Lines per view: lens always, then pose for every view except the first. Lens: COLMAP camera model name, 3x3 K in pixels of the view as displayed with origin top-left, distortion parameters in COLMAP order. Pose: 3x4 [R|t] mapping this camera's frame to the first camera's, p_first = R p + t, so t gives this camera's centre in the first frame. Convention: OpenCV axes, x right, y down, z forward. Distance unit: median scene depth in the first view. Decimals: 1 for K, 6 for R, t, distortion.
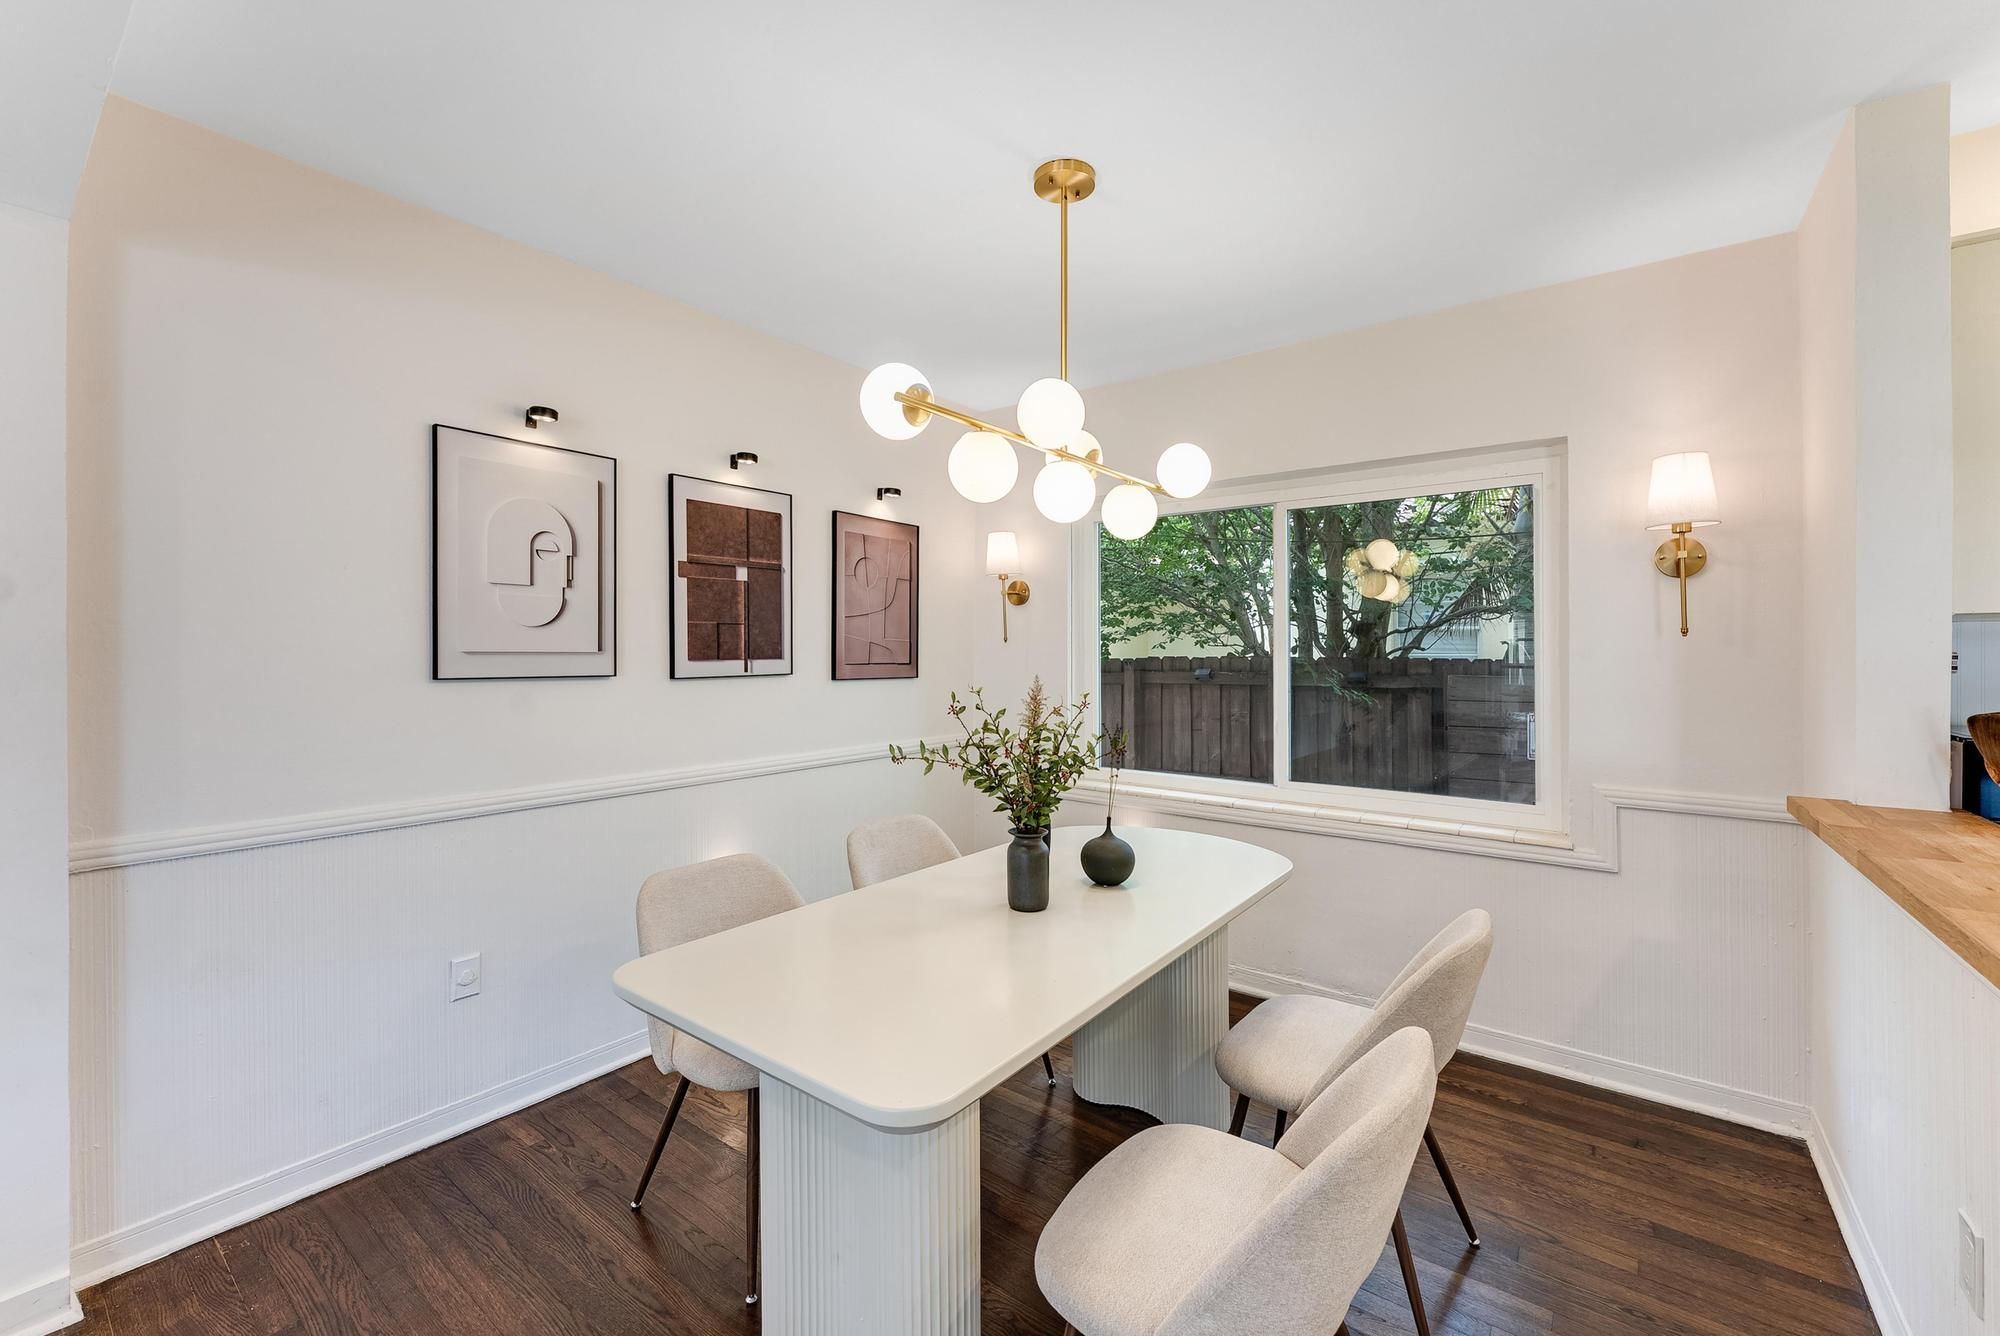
lens RADIAL K [[808.5, 0, 1005.1], [0, 808.5, 656.6], [0, 0, 1]] dist [-0.001535, -0.000263]
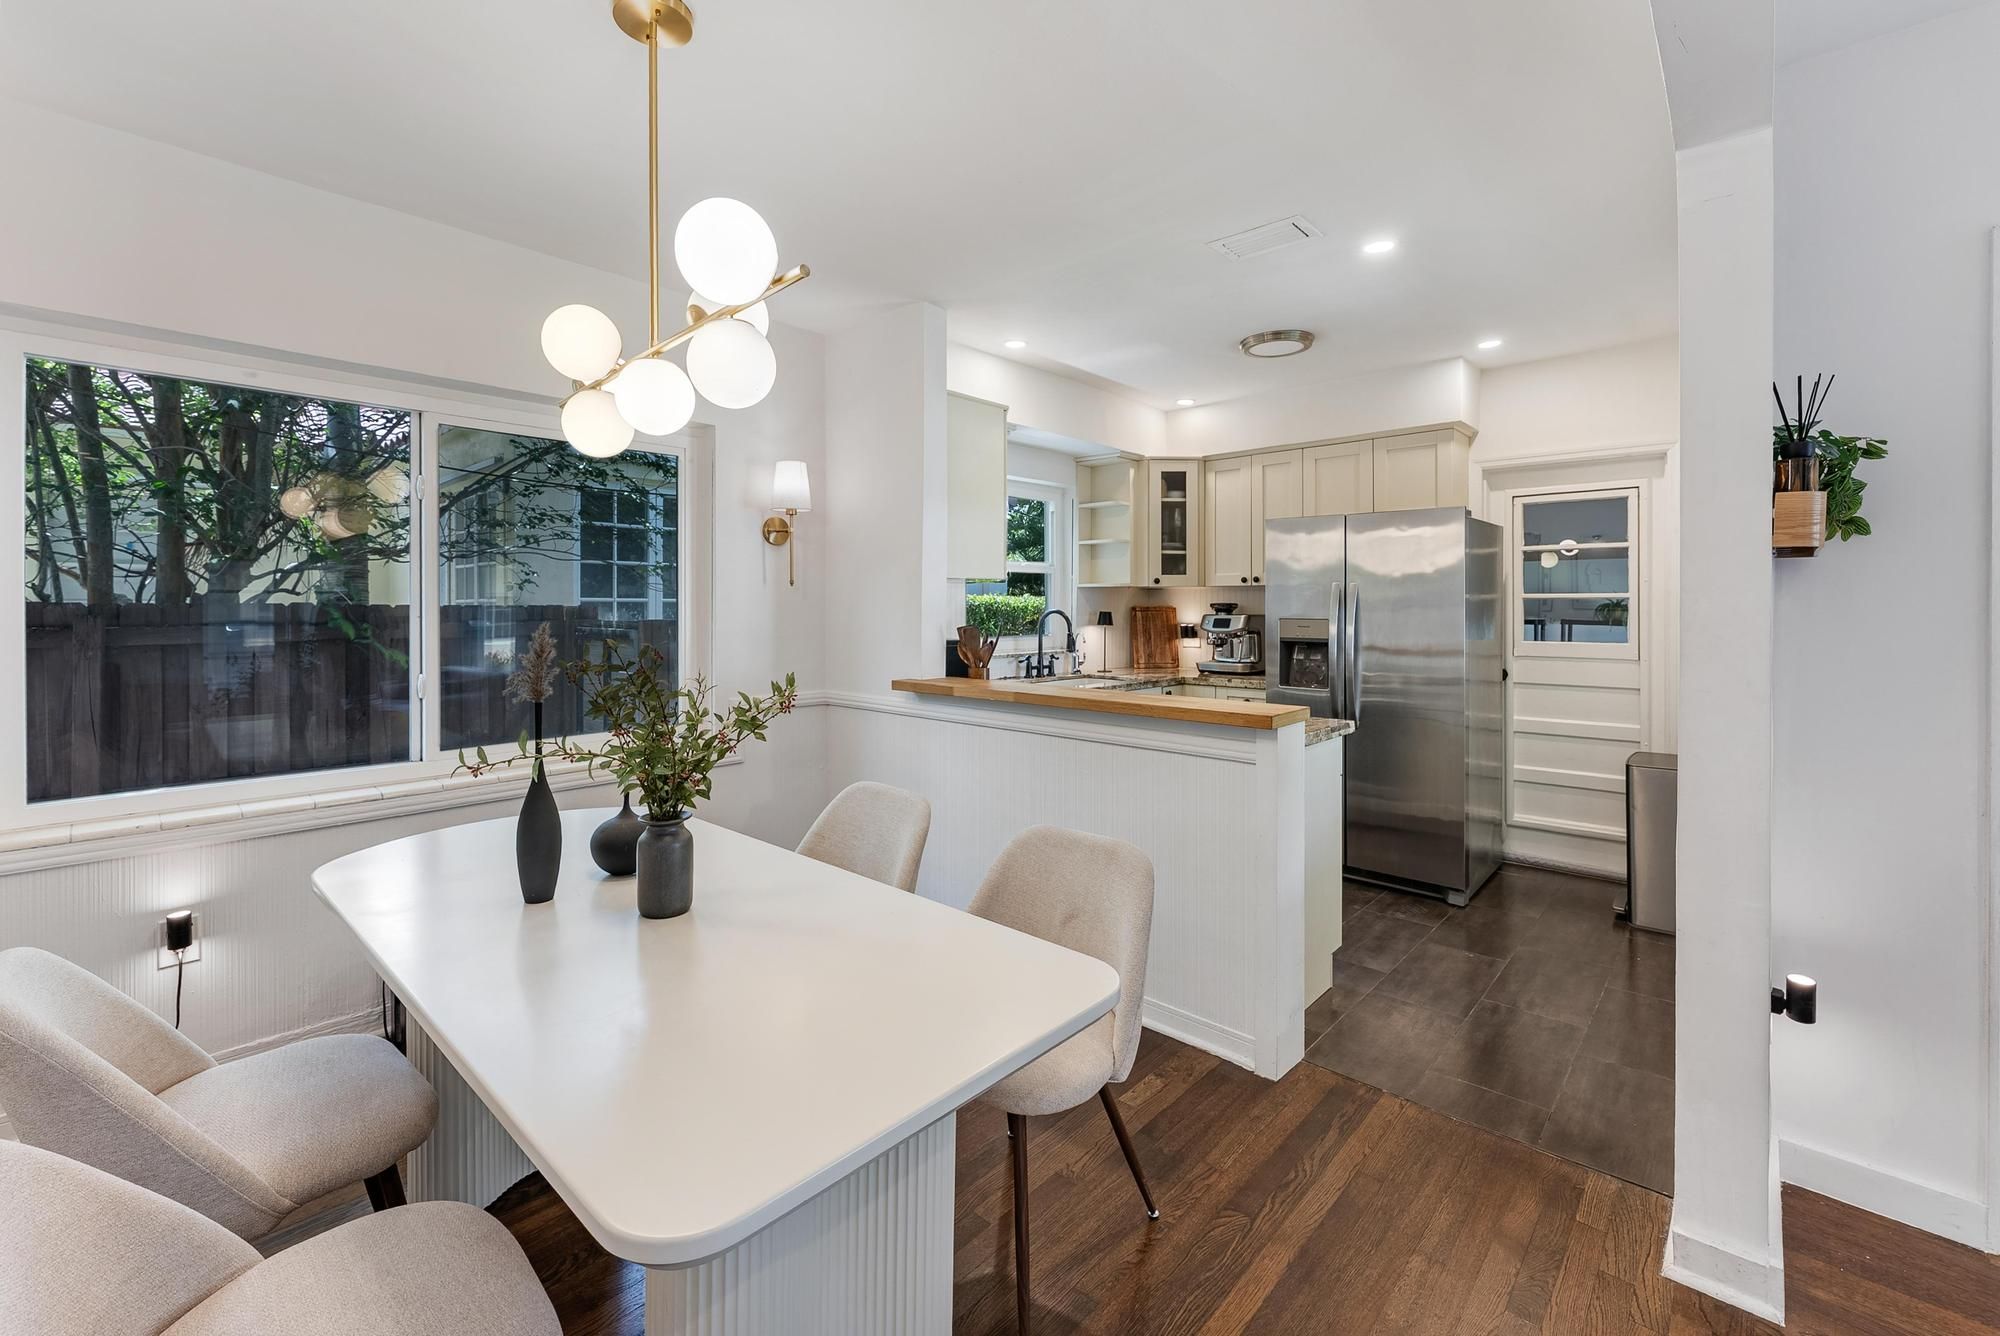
lens RADIAL K [[838.5, 0, 998.4], [0, 838.5, 606.2], [0, 0, 1]] dist [-0.000385, -0.000221]
pose [[0.096692, -0.006461, 0.995293, -0.497284], [0.003824, 0.999974, 0.006120, 0.002514], [-0.995307, 0.003214, 0.096714, 0.382085]]
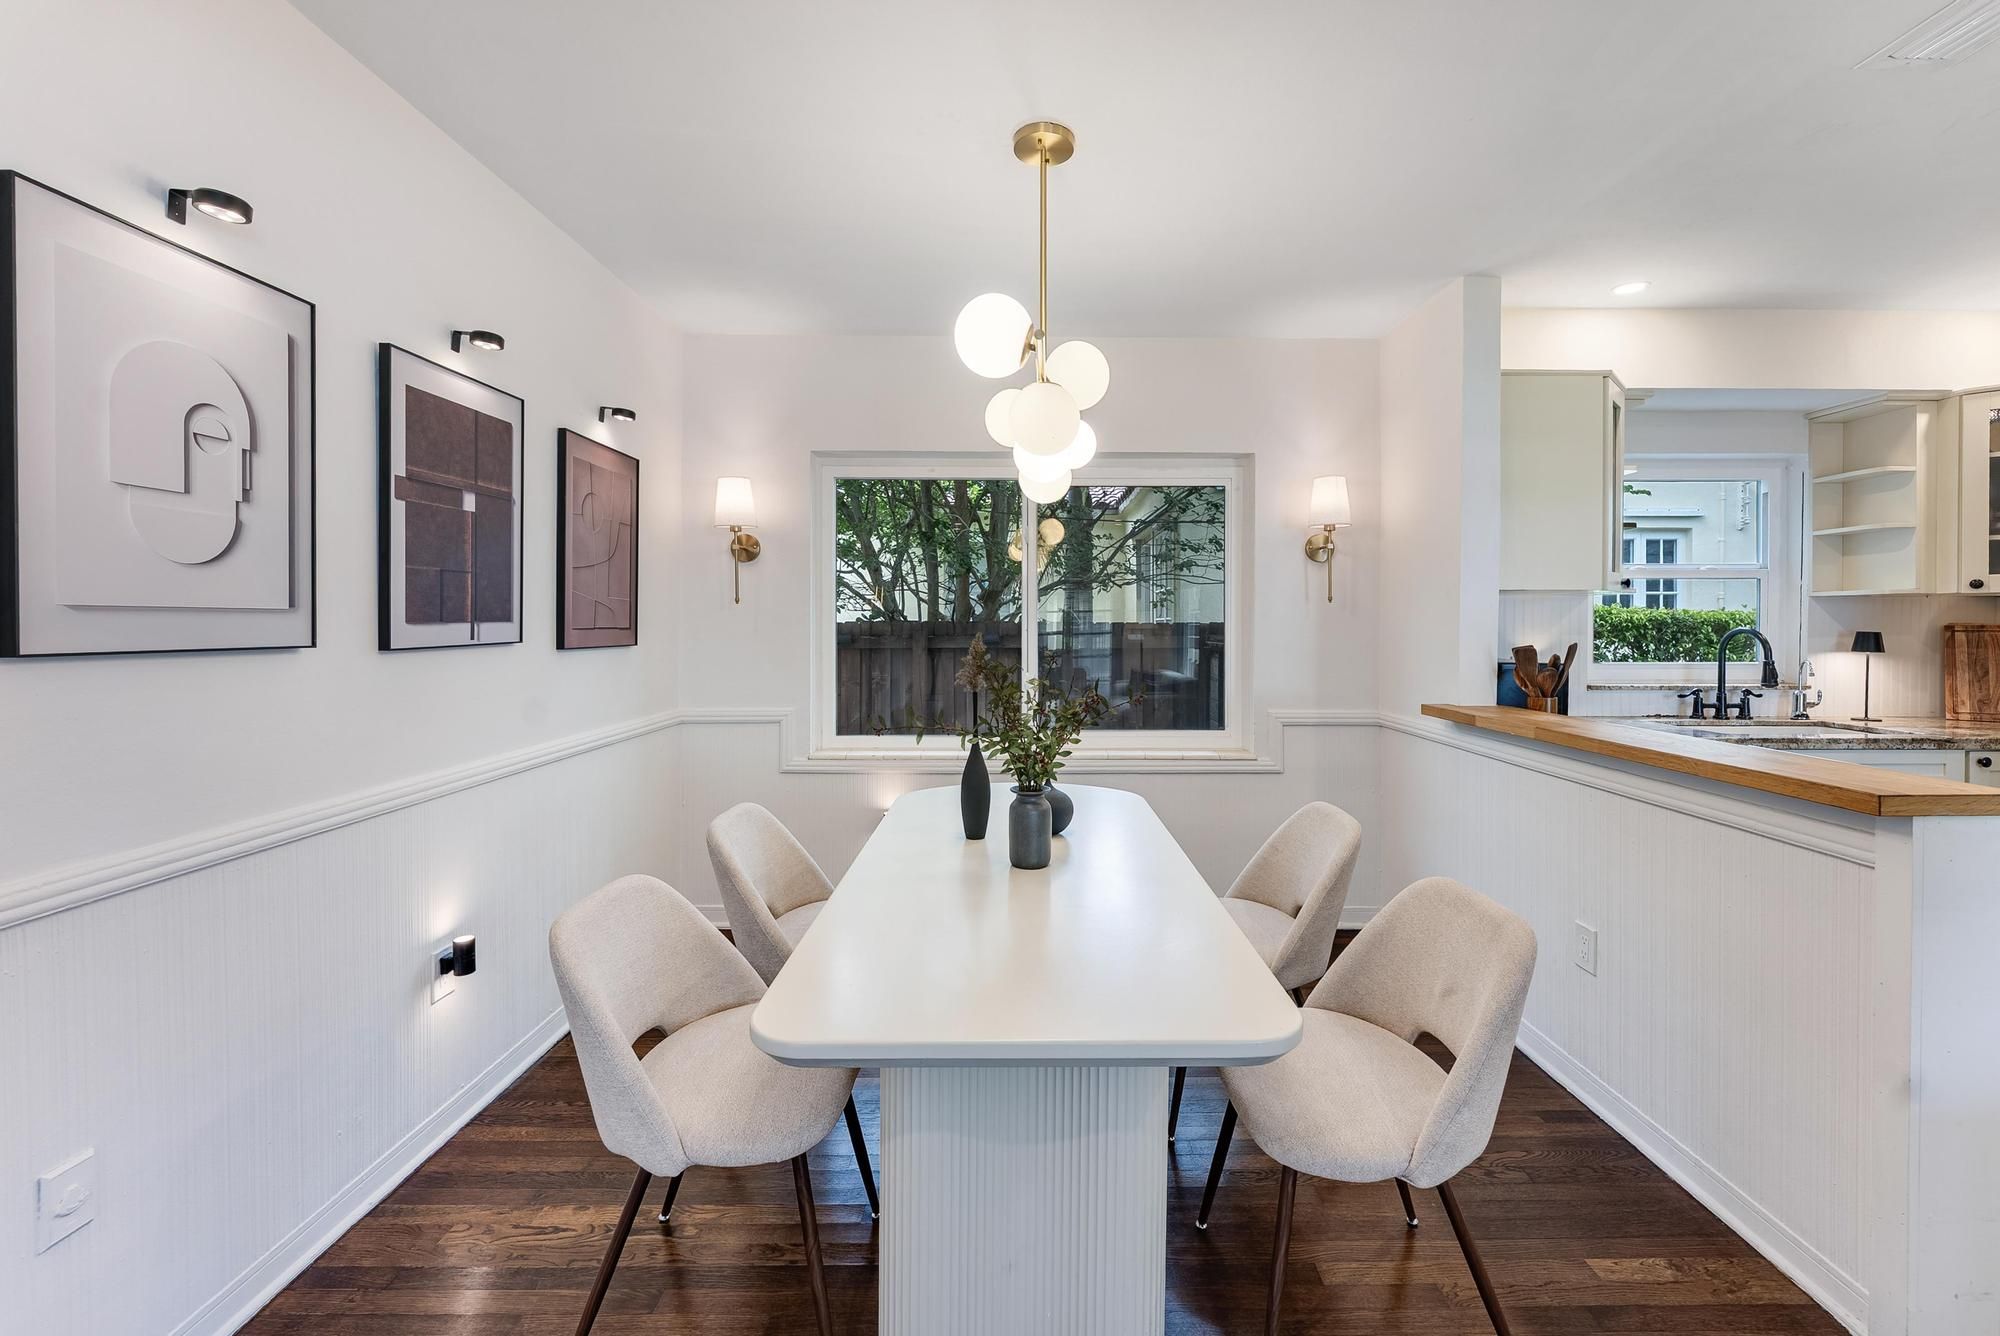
lens RADIAL K [[818.8, 0, 1024.8], [0, 818.8, 632.2], [0, 0, 1]] dist [-0.001292, -0.000206]
pose [[0.793346, -0.010561, 0.608680, -0.386424], [0.004880, 0.999928, 0.010988, 0.007224], [-0.608752, -0.005747, 0.793340, 0.132869]]
